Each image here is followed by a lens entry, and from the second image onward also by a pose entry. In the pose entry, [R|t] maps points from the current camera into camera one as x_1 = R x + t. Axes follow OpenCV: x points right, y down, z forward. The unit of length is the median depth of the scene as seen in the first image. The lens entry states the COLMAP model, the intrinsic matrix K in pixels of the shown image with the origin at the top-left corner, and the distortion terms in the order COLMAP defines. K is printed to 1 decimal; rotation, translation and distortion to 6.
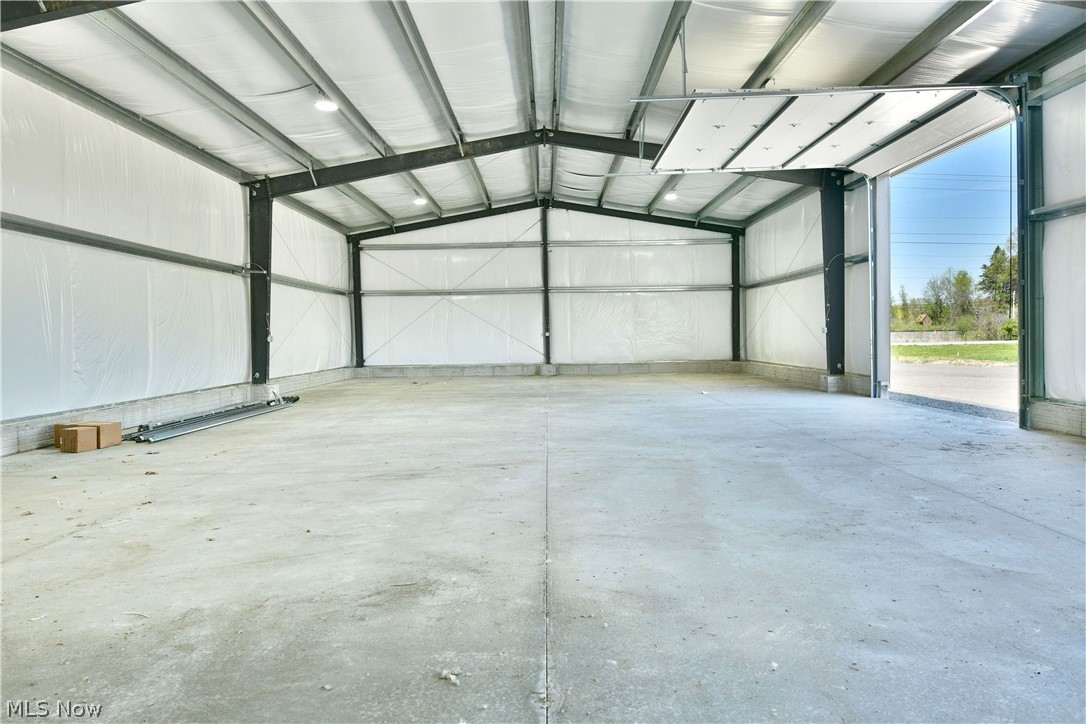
lens RADIAL K [[661.5, 0, 545.5], [0, 661.5, 348.0], [0, 0, 1]] dist [-0.016669, 0.000220]
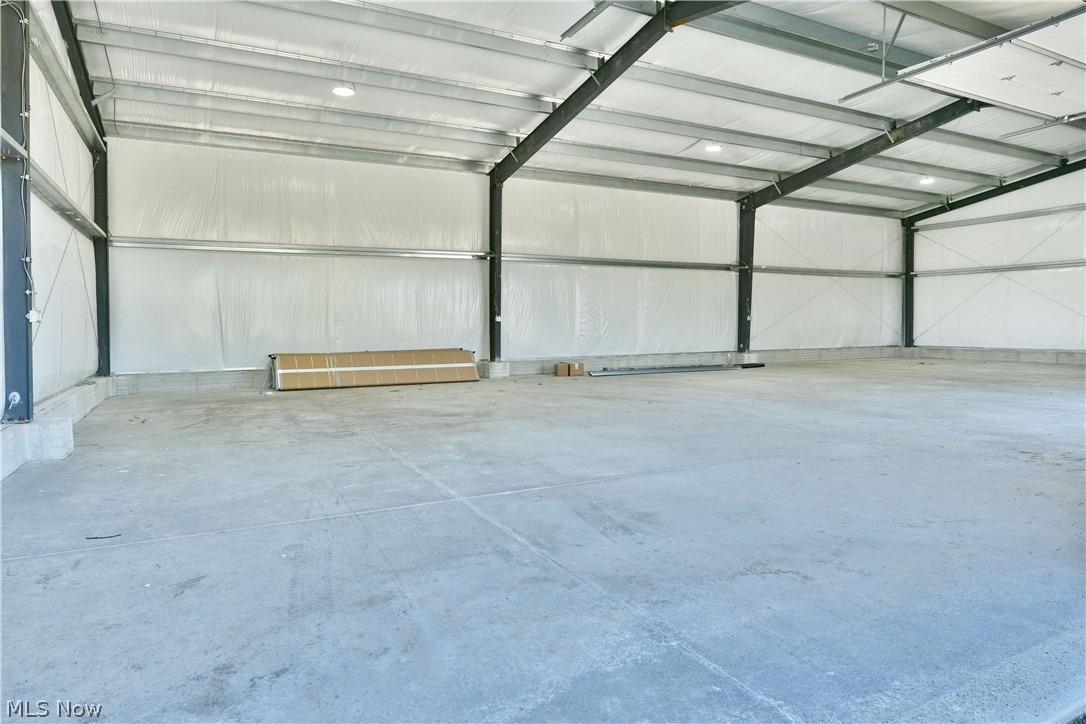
lens RADIAL K [[655.5, 0, 537.5], [0, 655.5, 357.4], [0, 0, 1]] dist [-0.014216, -0.002524]
pose [[0.462476, 0.057311, -0.884778, 0.401448], [-0.017202, 0.998301, 0.055673, -0.001200], [0.886465, -0.010527, 0.462676, 0.022086]]
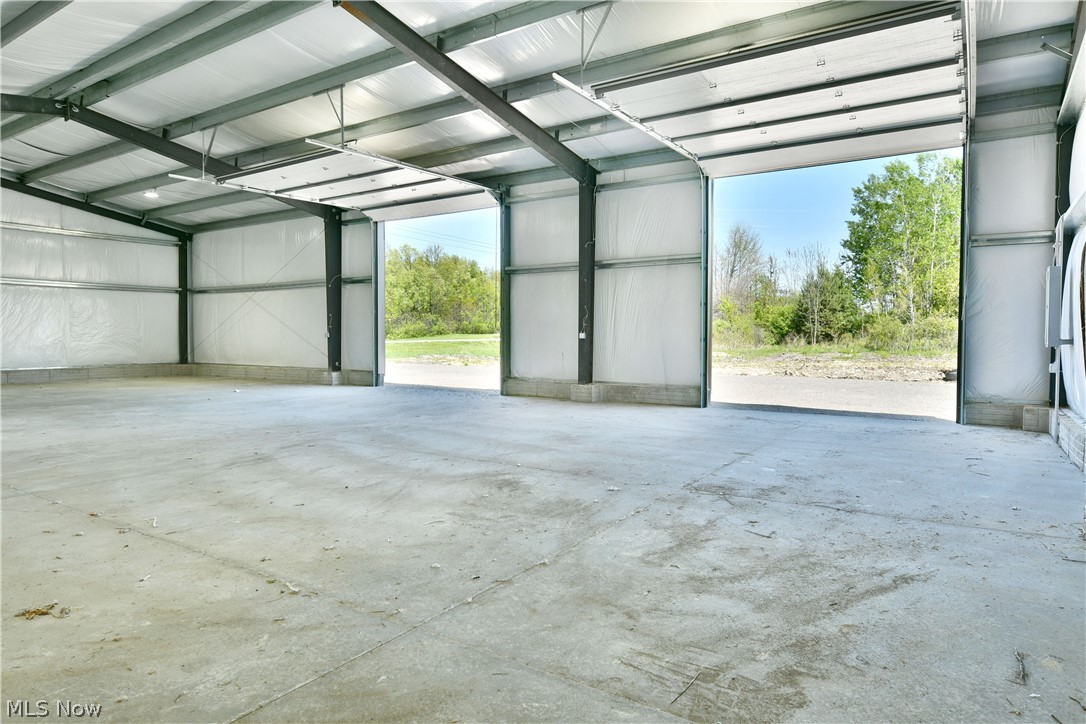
lens RADIAL K [[655.5, 0, 537.5], [0, 655.5, 357.4], [0, 0, 1]] dist [-0.014216, -0.002524]
pose [[0.546864, -0.010121, 0.837160, -0.291137], [0.005260, 0.999949, 0.008652, 0.004542], [-0.837205, -0.000328, 0.546889, 0.000840]]
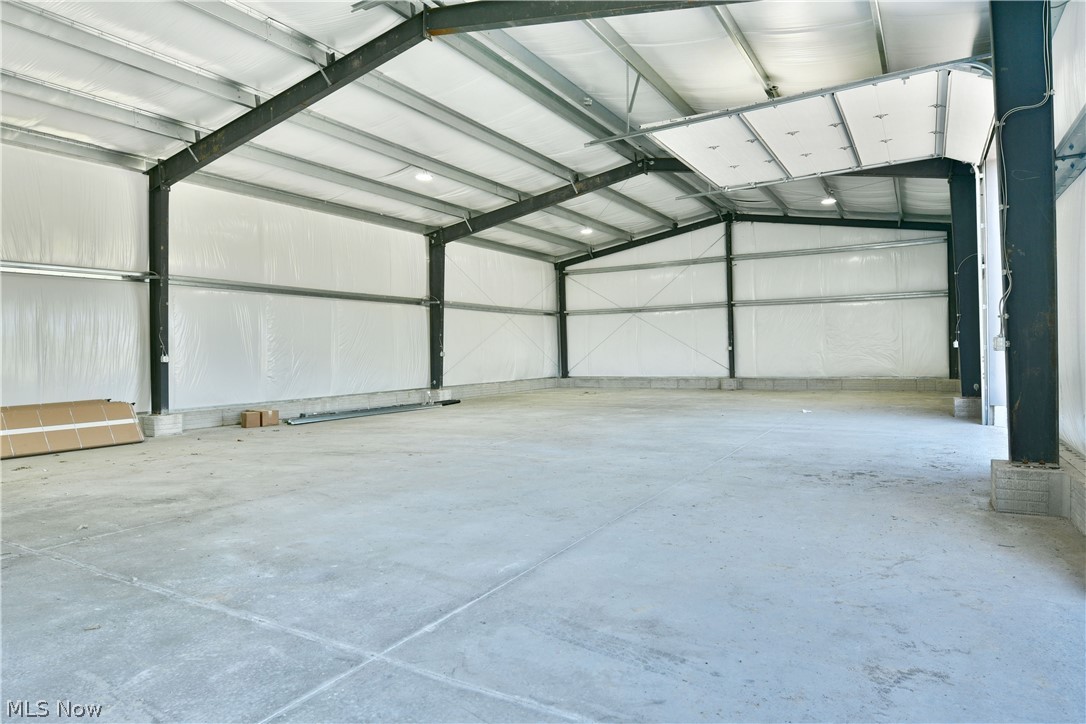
lens RADIAL K [[655.5, 0, 537.5], [0, 655.5, 357.4], [0, 0, 1]] dist [-0.014216, -0.002524]
pose [[0.864239, 0.002974, -0.503073, 0.285195], [-0.004420, 0.999989, -0.001681, -0.004653], [0.503062, 0.003676, 0.864242, -0.004540]]
